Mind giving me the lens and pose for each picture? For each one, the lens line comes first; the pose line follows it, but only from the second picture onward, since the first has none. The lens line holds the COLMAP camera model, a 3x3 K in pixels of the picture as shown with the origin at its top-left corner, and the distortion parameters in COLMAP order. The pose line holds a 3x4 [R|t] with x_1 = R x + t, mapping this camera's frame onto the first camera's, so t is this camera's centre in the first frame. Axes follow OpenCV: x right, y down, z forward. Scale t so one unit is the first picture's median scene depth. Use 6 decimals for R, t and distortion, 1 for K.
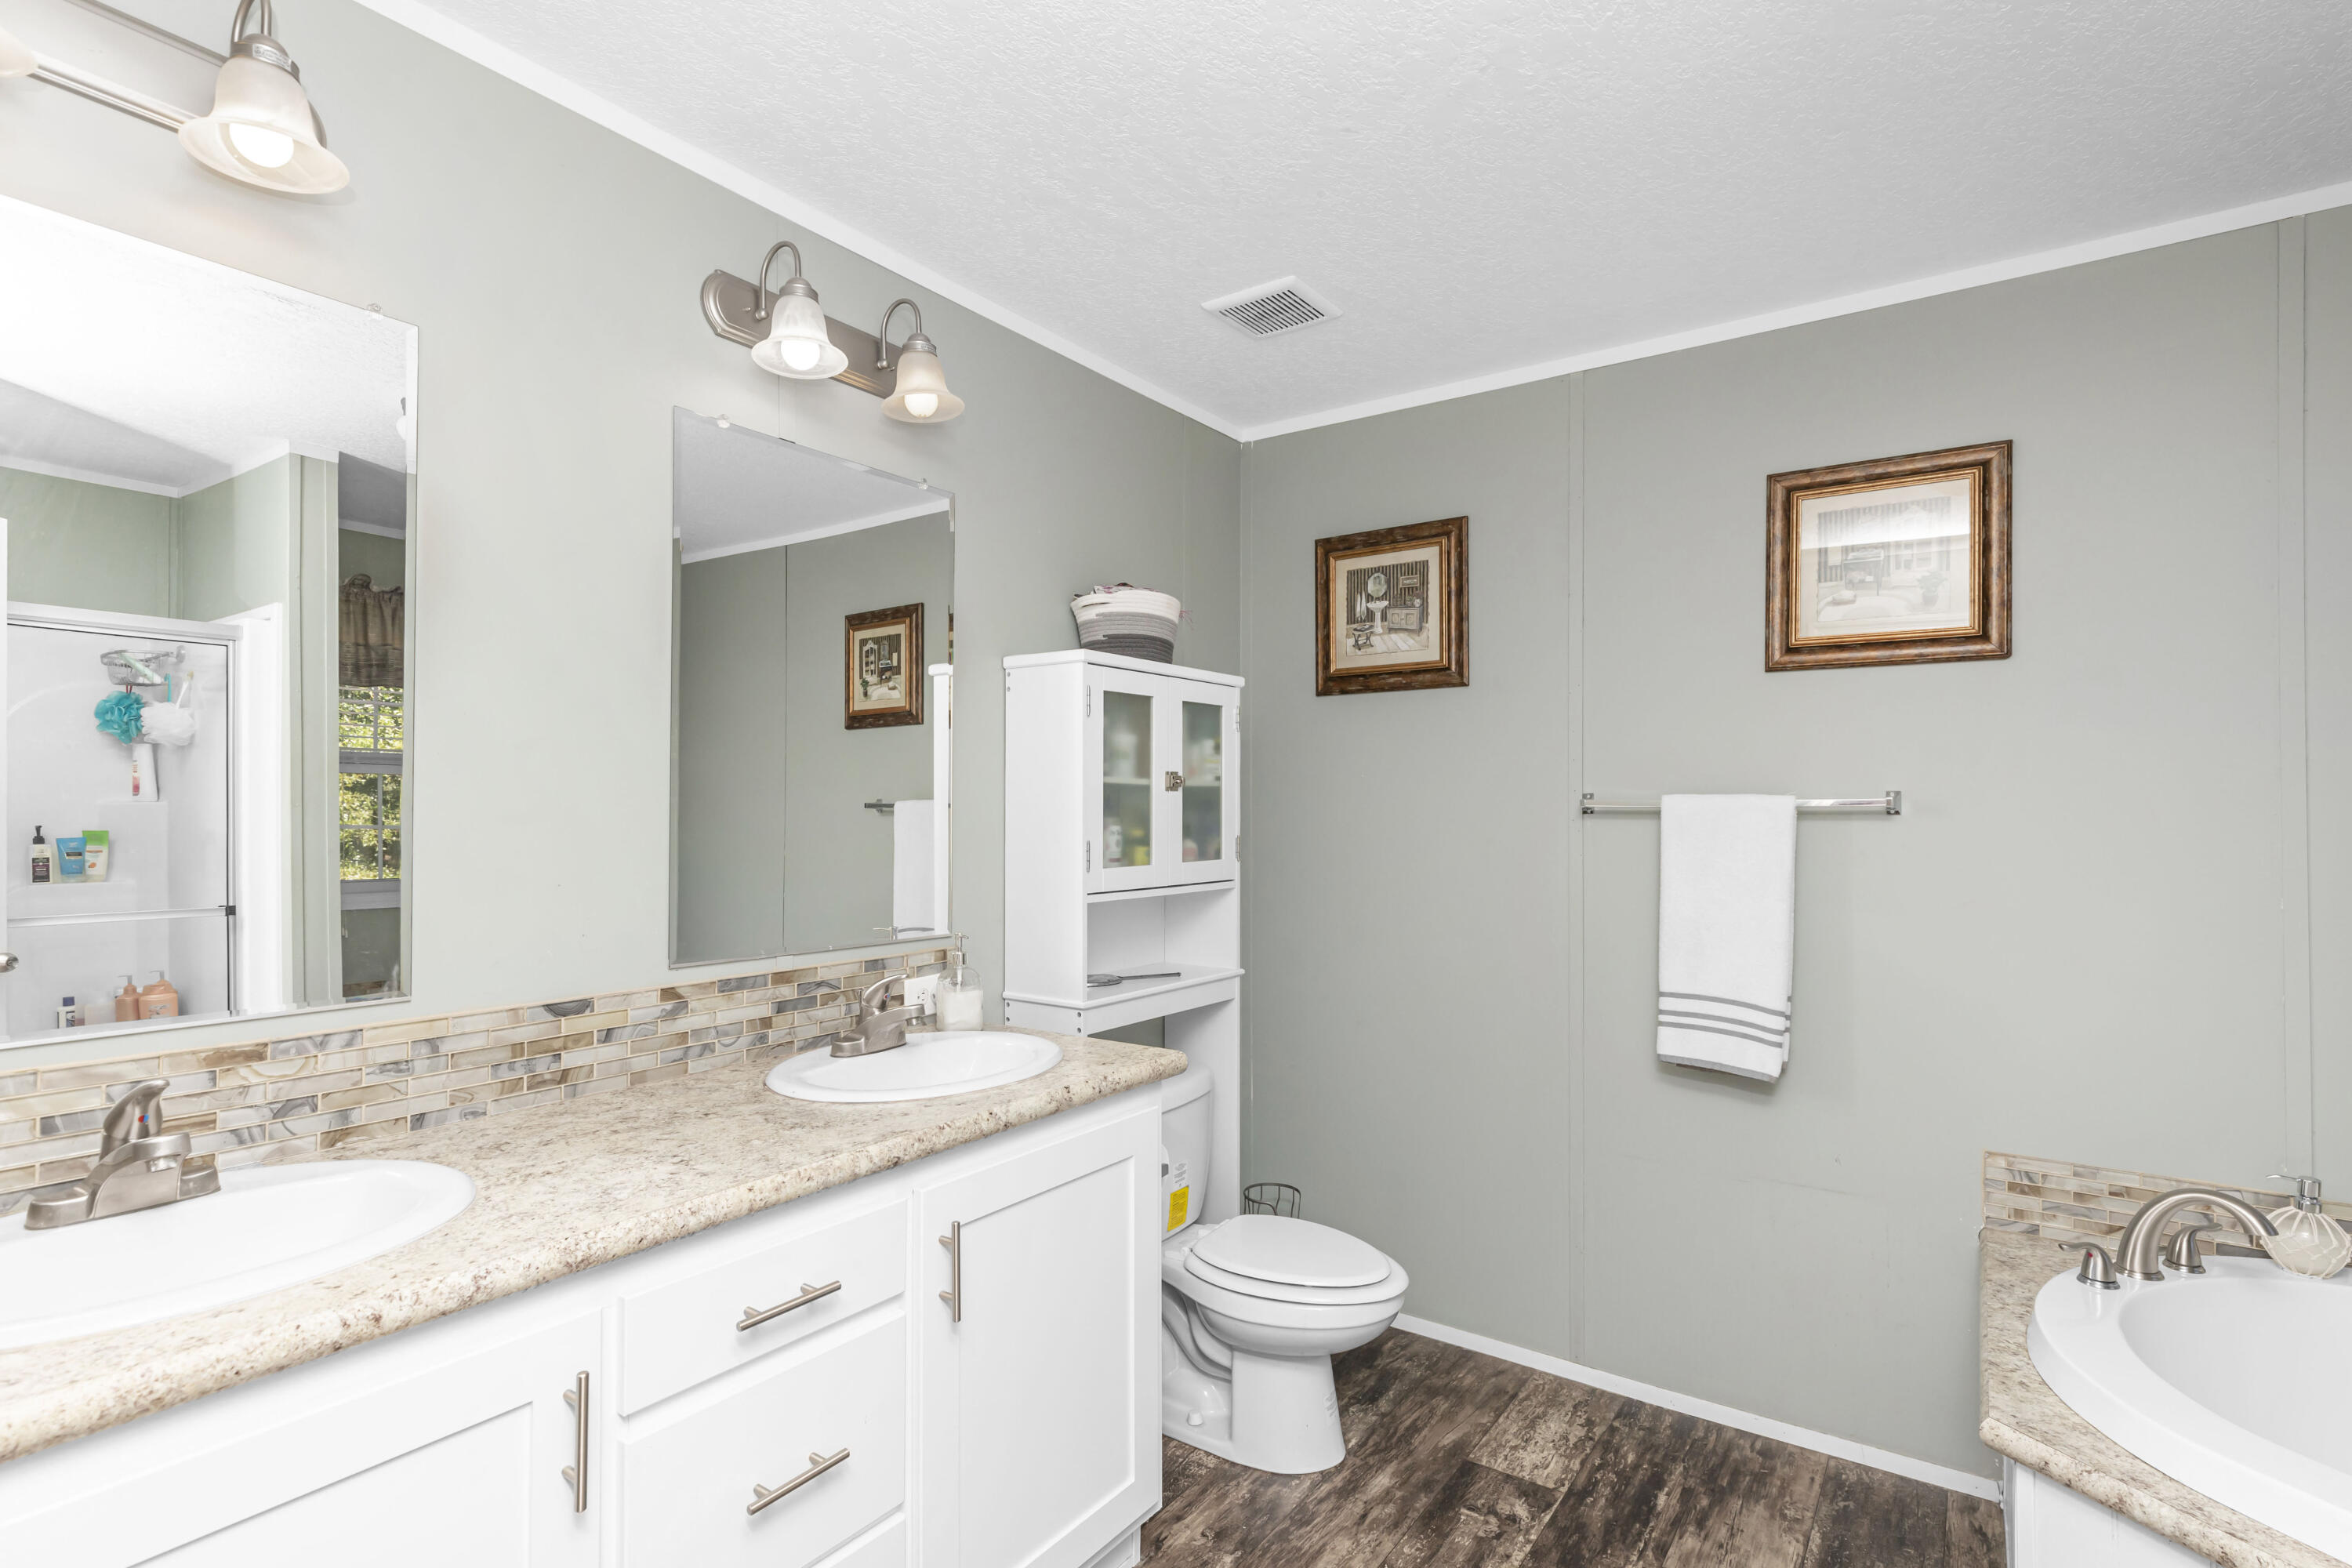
lens RADIAL K [[1108.8, 0, 1228.6], [0, 1108.8, 811.5], [0, 0, 1]] dist [0.002139, 0.000321]
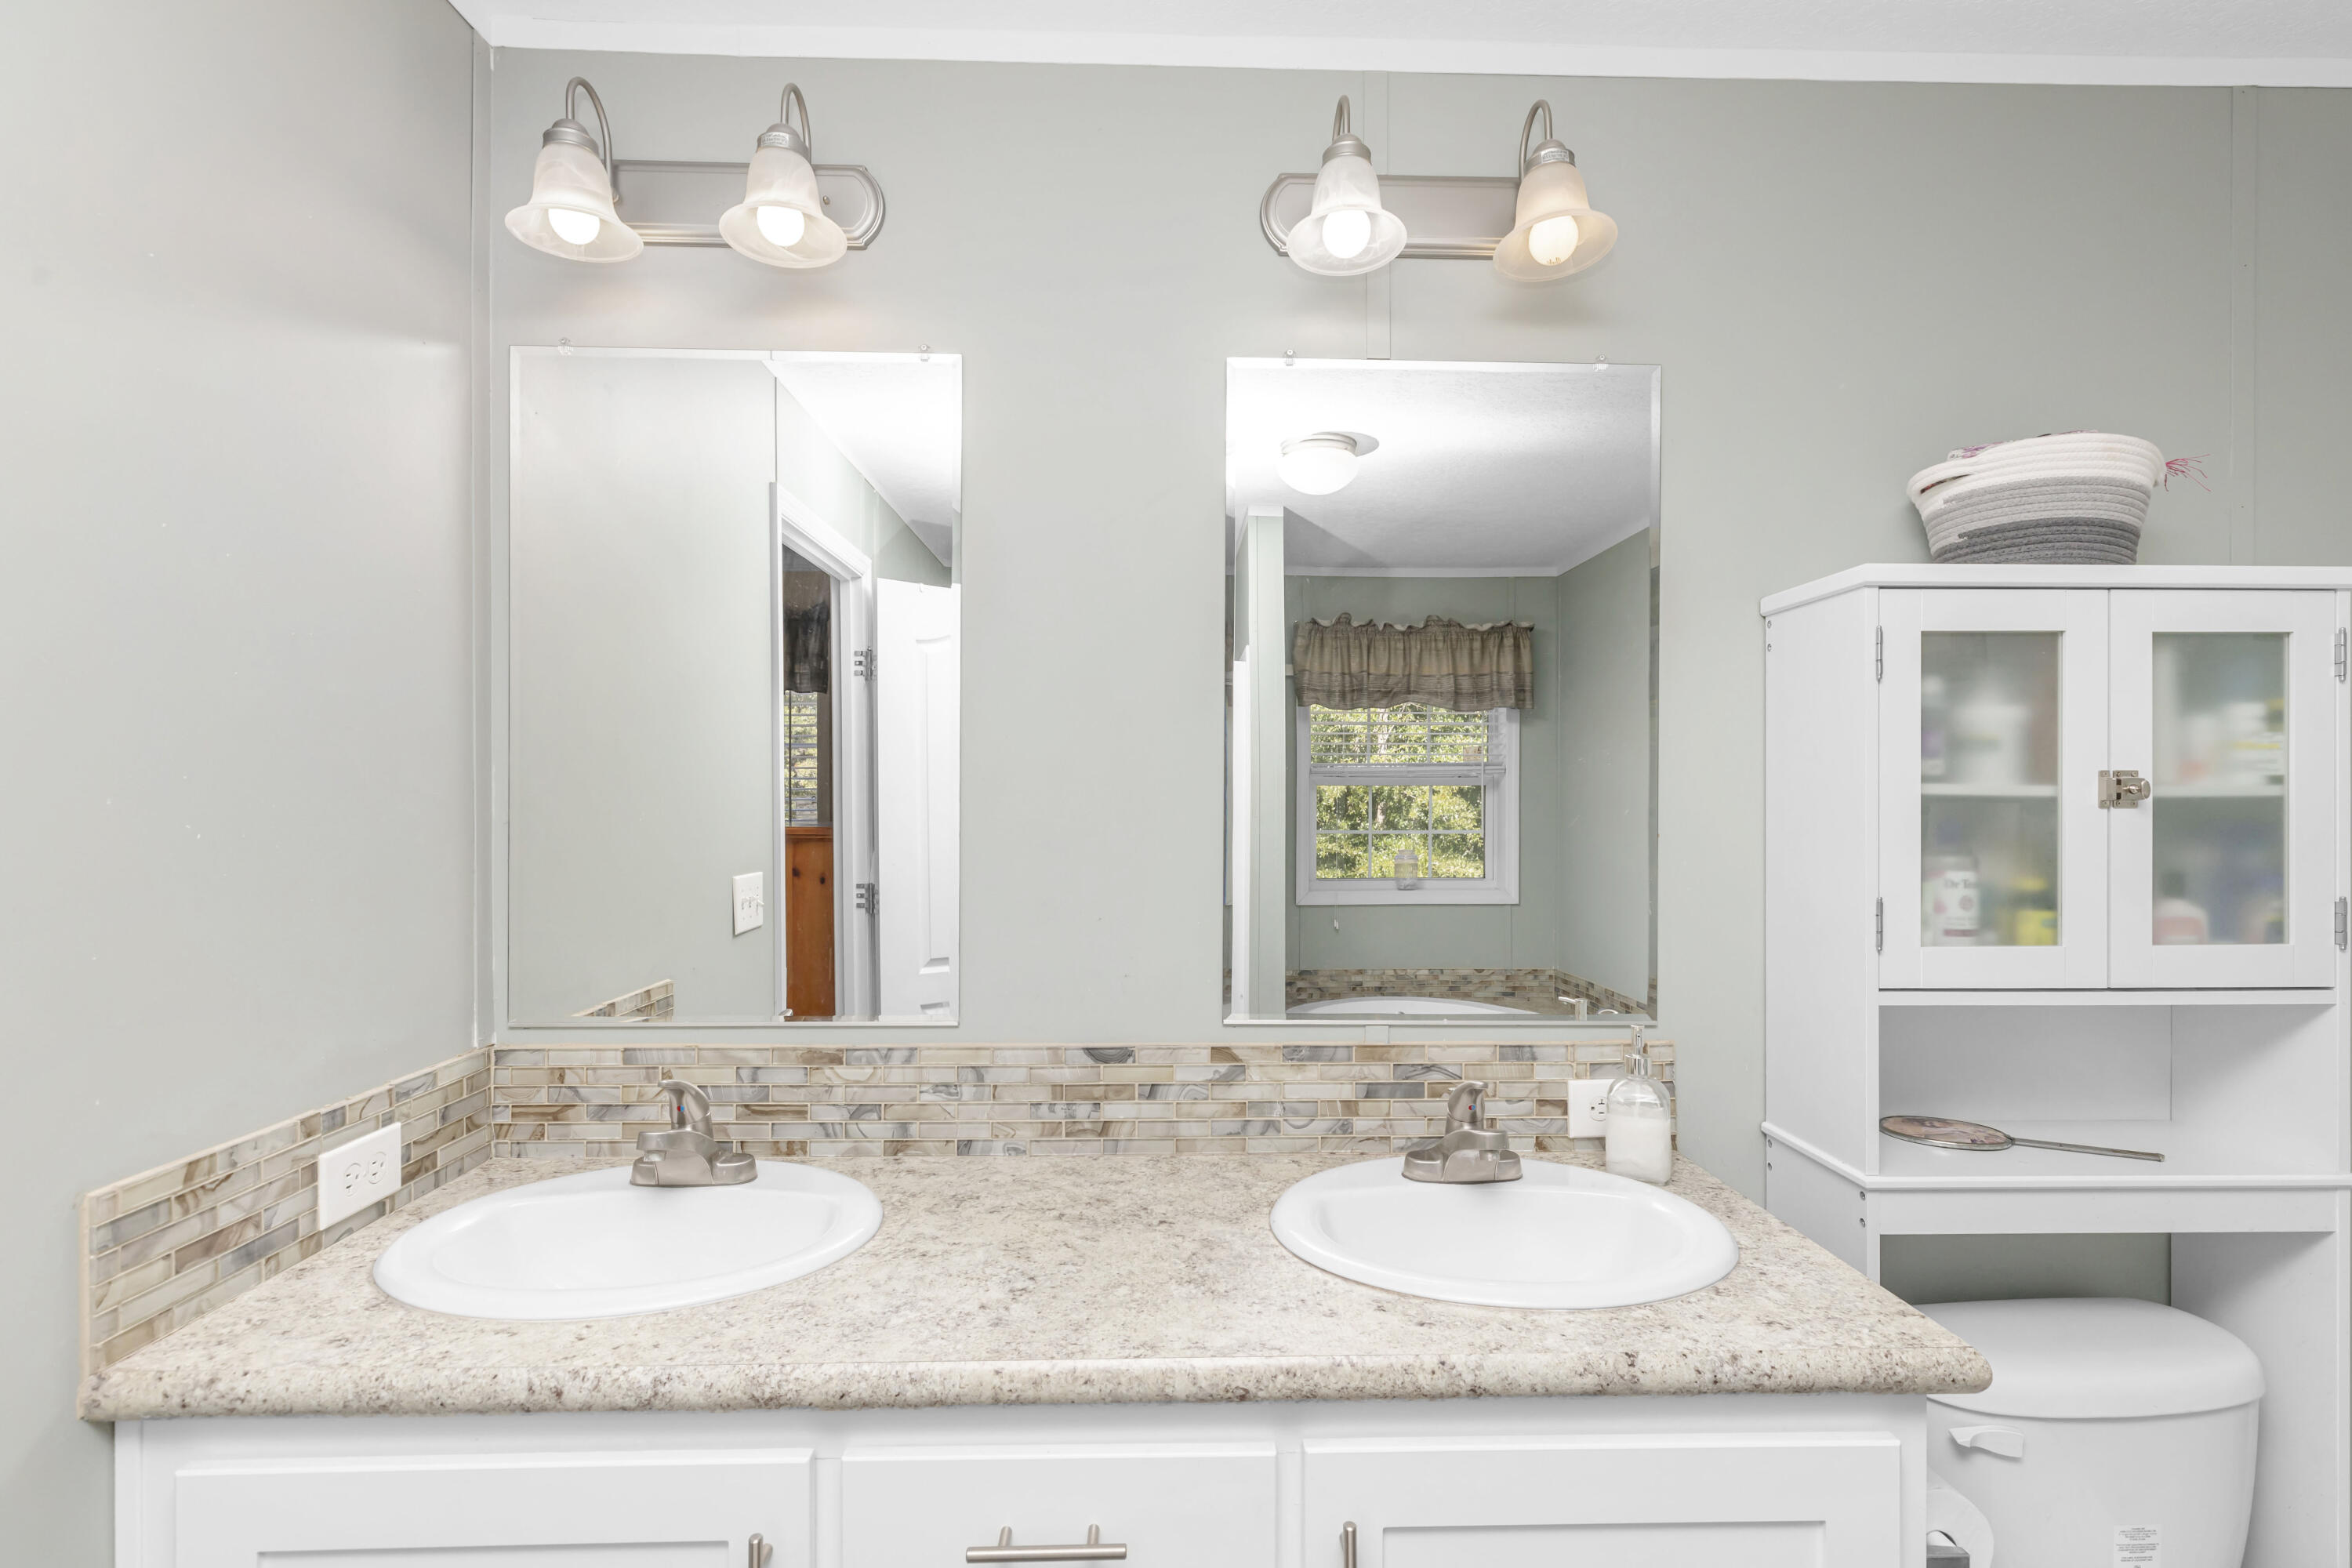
lens RADIAL K [[1146.7, 0, 1187.7], [0, 1146.7, 793.0], [0, 0, 1]] dist [0.004062, -0.000063]
pose [[0.581379, -0.000836, -0.813632, 0.193856], [-0.002911, 0.999991, -0.003107, -0.032084], [0.813627, 0.004175, 0.581372, 0.472613]]
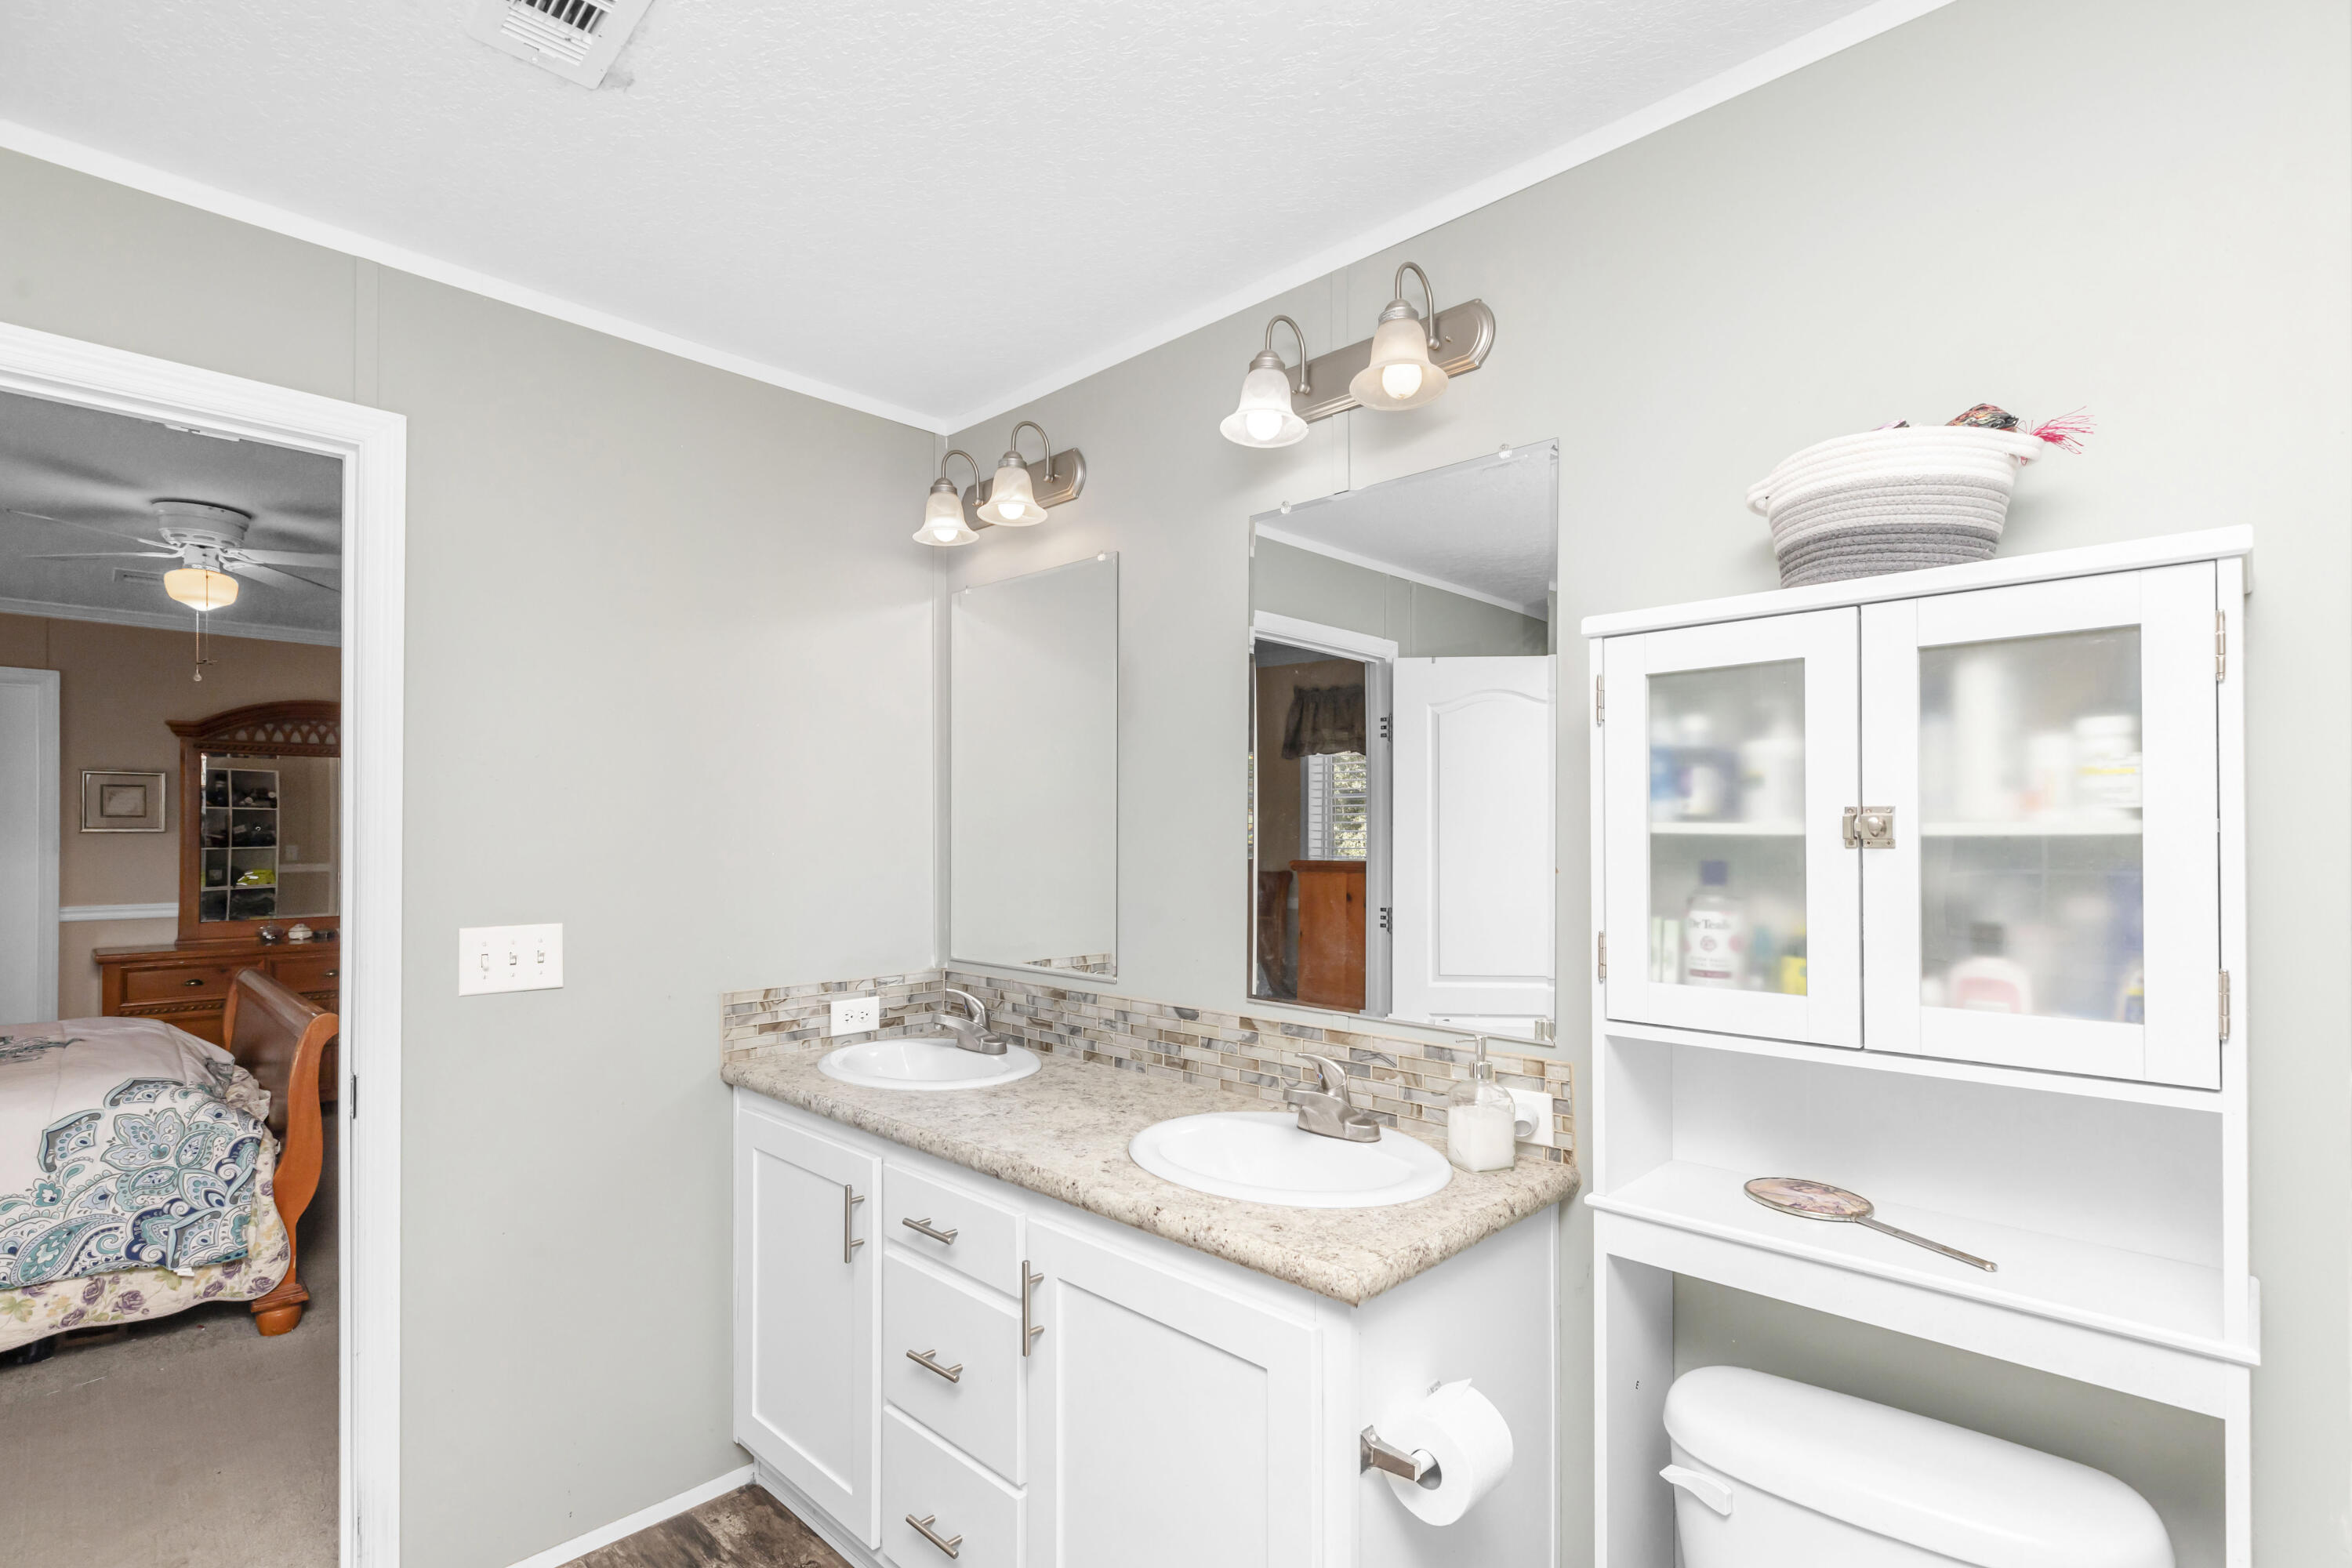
lens RADIAL K [[1104.9, 0, 1165.9], [0, 1104.9, 821.6], [0, 0, 1]] dist [0.002415, 0.000236]
pose [[-0.186082, -0.015977, -0.982404, 0.667621], [-0.003888, 0.999872, -0.015525, -0.030079], [0.982527, 0.000930, -0.186120, 1.143065]]
